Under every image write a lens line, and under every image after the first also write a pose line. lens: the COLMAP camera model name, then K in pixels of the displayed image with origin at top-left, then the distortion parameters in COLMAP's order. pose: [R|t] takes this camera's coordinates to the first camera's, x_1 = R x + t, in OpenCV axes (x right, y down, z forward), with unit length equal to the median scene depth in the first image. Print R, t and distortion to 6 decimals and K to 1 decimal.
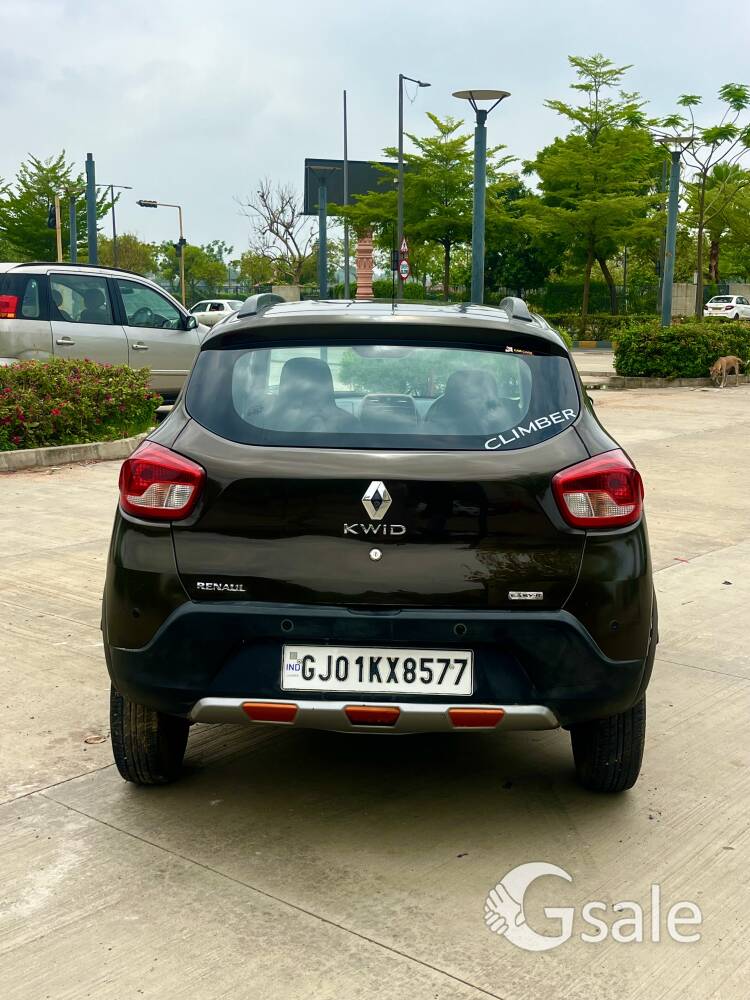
lens RADIAL K [[1176.9, 0, 375.0], [0, 1176.9, 500.0], [0, 0, 1]] dist [0.097400, -0.222271]
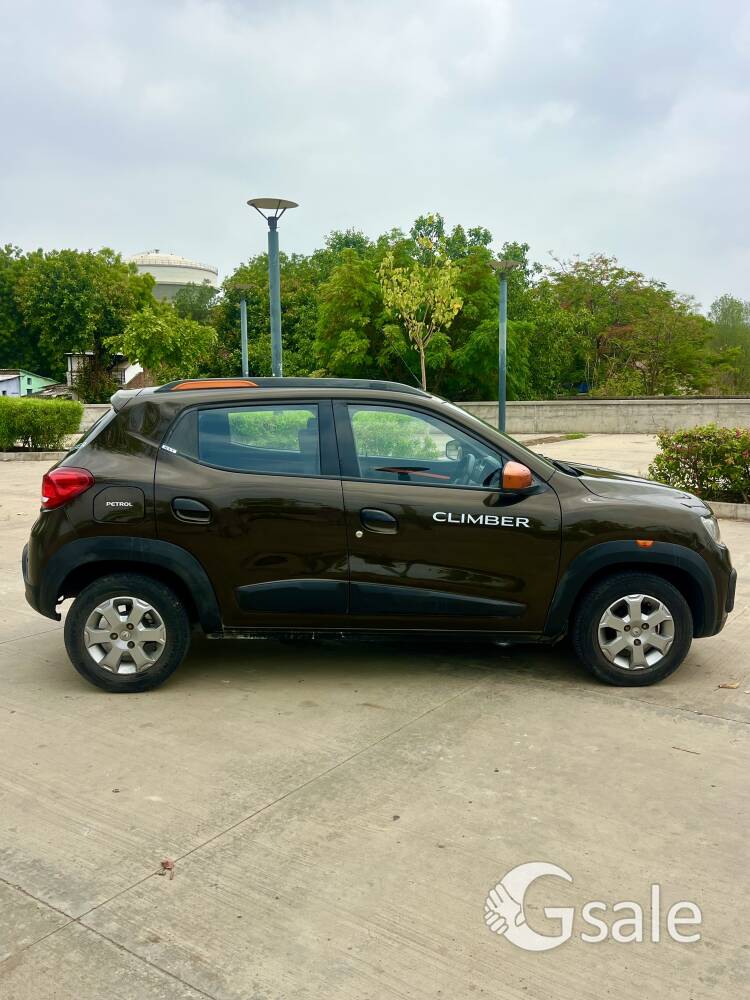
lens RADIAL K [[859.4, 0, 375.0], [0, 859.4, 500.0], [0, 0, 1]] dist [0.027141, -0.005040]
pose [[0.108211, 0.123757, -0.986395, 1.551977], [-0.163617, 0.980908, 0.105119, -0.208567], [0.980571, 0.150016, 0.126394, 1.349516]]
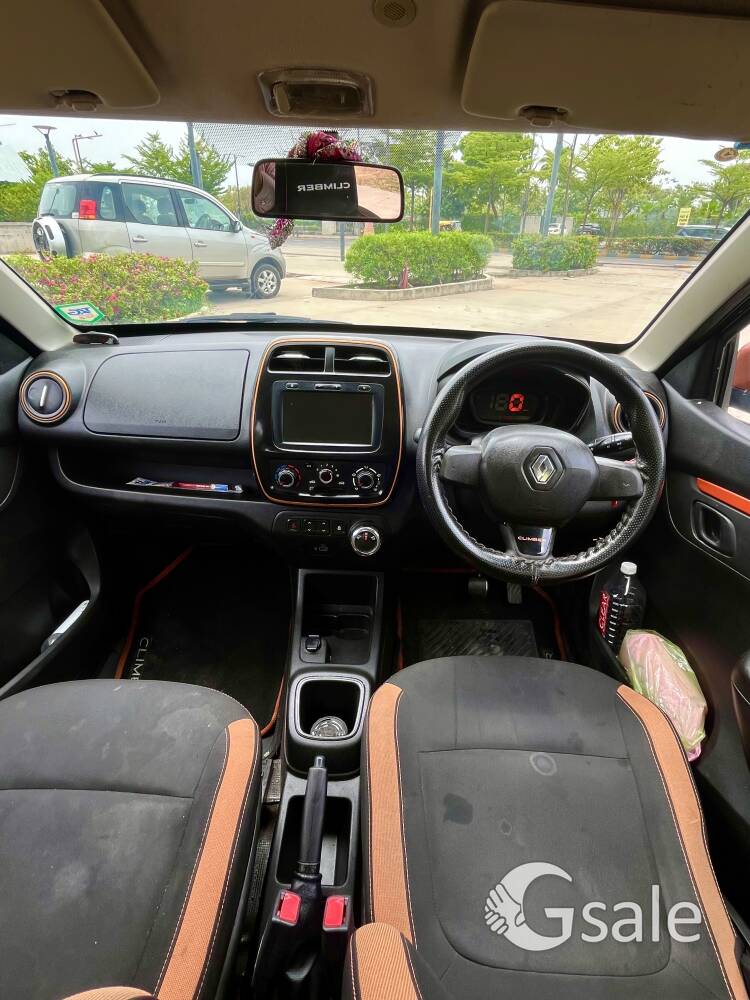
lens RADIAL K [[516.6, 0, 375.0], [0, 516.6, 500.0], [0, 0, 1]] dist [-0.006625, 0.000162]
pose [[0.999948, 0.008829, 0.005136, 0.042299], [-0.009999, 0.948752, 0.315862, -0.161595], [-0.002084, -0.315897, 0.948791, 1.419702]]
